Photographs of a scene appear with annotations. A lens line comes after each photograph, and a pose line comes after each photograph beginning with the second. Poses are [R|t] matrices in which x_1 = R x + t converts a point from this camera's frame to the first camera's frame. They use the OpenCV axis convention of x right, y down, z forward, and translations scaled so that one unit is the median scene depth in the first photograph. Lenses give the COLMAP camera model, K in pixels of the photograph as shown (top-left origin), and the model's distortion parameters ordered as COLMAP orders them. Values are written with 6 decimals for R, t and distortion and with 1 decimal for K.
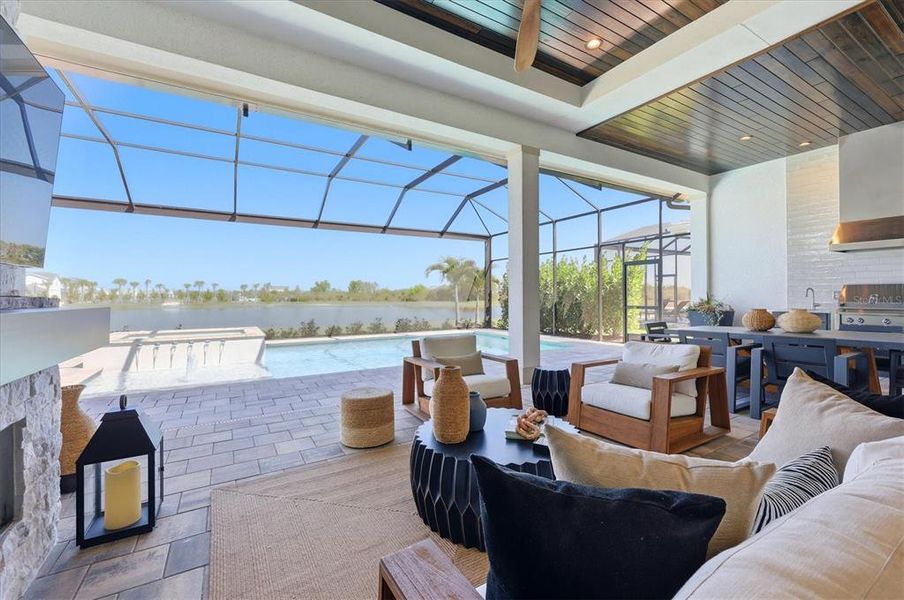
lens RADIAL K [[381.5, 0, 450.6], [0, 381.5, 295.3], [0, 0, 1]] dist [0.001320, 0.000017]
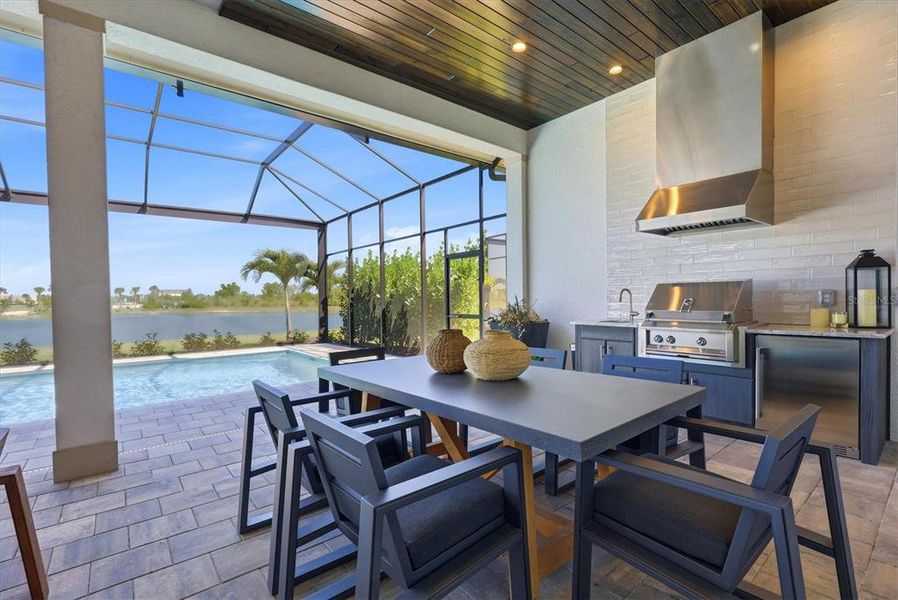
lens RADIAL K [[410.8, 0, 449.7], [0, 410.8, 309.5], [0, 0, 1]] dist [0.000494, -0.000299]
pose [[0.988506, -0.012580, 0.150656, 0.304657], [0.008431, 0.999568, 0.028146, -0.003464], [-0.150945, -0.026552, 0.988185, 0.190530]]
